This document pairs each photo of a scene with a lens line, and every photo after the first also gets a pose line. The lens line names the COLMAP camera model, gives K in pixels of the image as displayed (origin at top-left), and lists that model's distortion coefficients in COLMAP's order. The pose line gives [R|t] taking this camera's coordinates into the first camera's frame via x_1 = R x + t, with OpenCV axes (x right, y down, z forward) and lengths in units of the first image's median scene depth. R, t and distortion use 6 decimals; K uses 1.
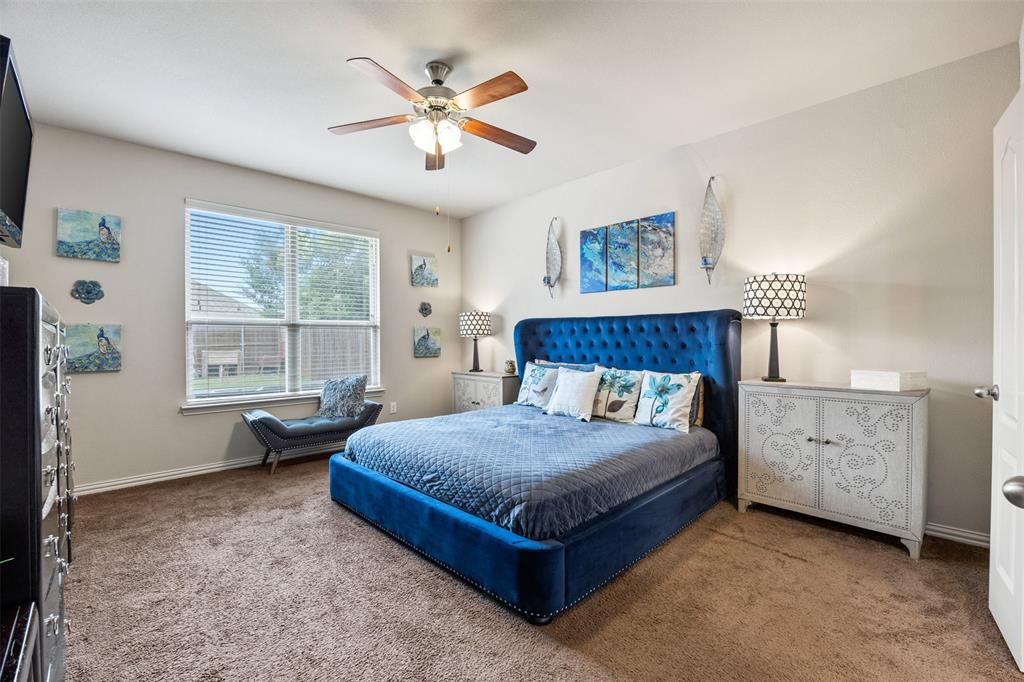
lens RADIAL K [[437.2, 0, 508.0], [0, 437.2, 340.4], [0, 0, 1]] dist [-0.015203, 0.000098]
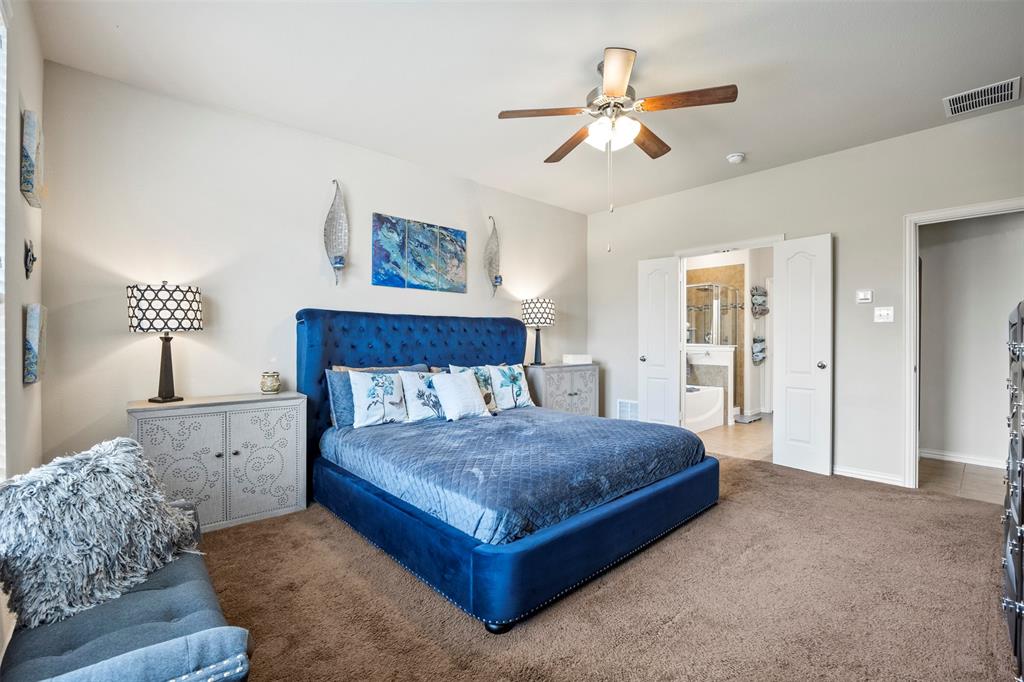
lens RADIAL K [[437.2, 0, 508.0], [0, 437.2, 340.4], [0, 0, 1]] dist [-0.015203, 0.000098]
pose [[0.050059, 0.026391, 0.998398, -0.716958], [0.026604, 0.999261, -0.027748, 0.032714], [-0.998392, 0.027951, 0.049320, 0.758299]]
